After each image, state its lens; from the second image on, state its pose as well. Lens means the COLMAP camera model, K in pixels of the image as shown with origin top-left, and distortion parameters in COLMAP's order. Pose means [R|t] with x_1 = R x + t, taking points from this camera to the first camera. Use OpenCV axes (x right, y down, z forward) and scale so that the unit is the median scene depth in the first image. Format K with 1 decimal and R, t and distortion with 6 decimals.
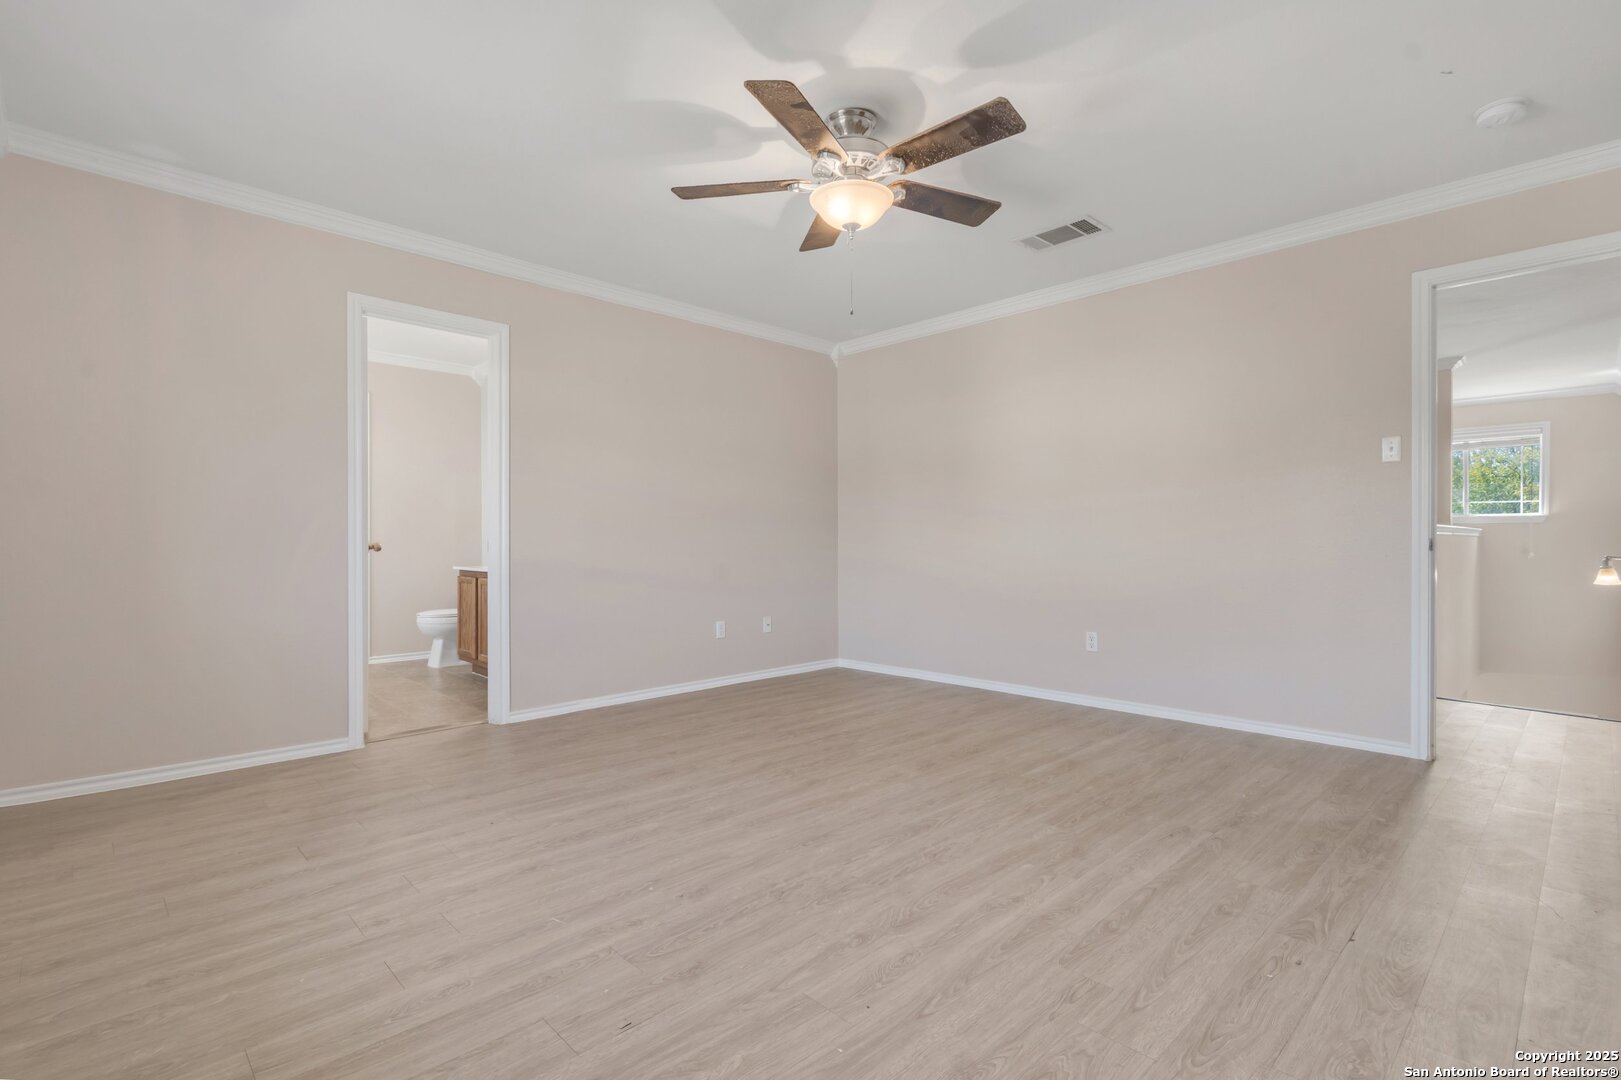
lens RADIAL K [[761.4, 0, 817.3], [0, 761.4, 543.7], [0, 0, 1]] dist [-0.000357, 0.000369]
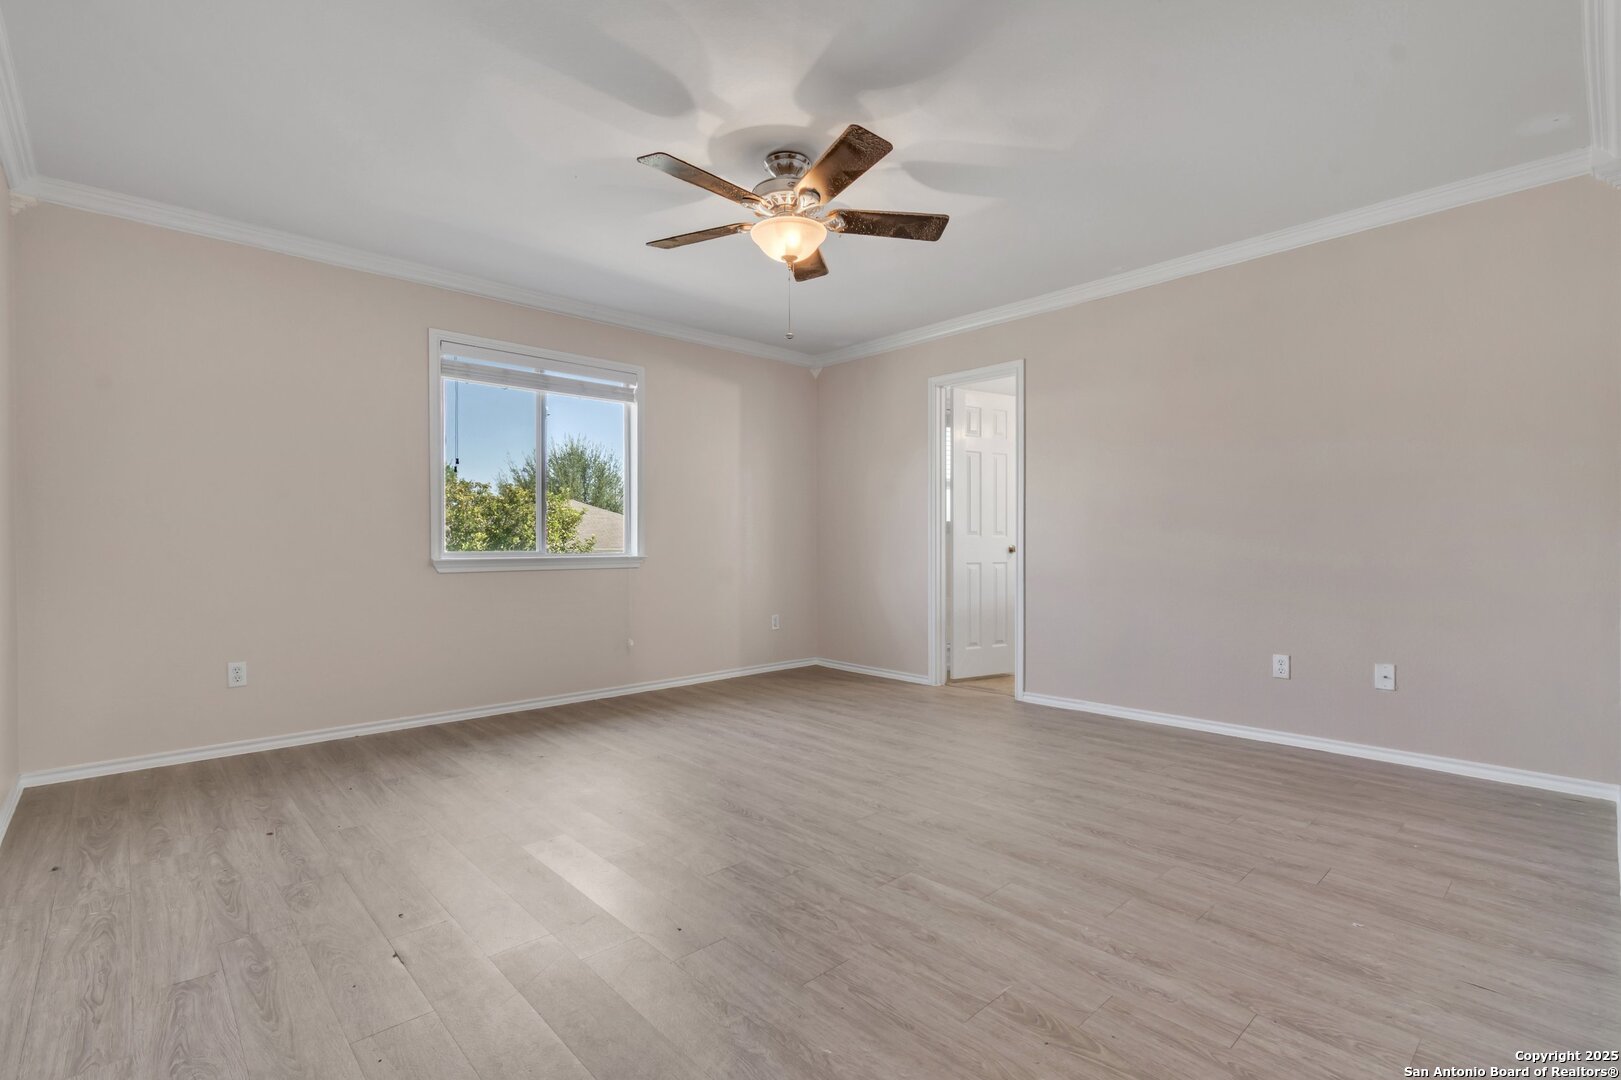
lens RADIAL K [[761.4, 0, 817.3], [0, 761.4, 543.7], [0, 0, 1]] dist [-0.000357, 0.000369]
pose [[-0.040204, -0.002168, -0.999189, 0.991303], [-0.000474, 0.999998, -0.002151, -0.002842], [0.999191, 0.000387, -0.040205, 0.945955]]
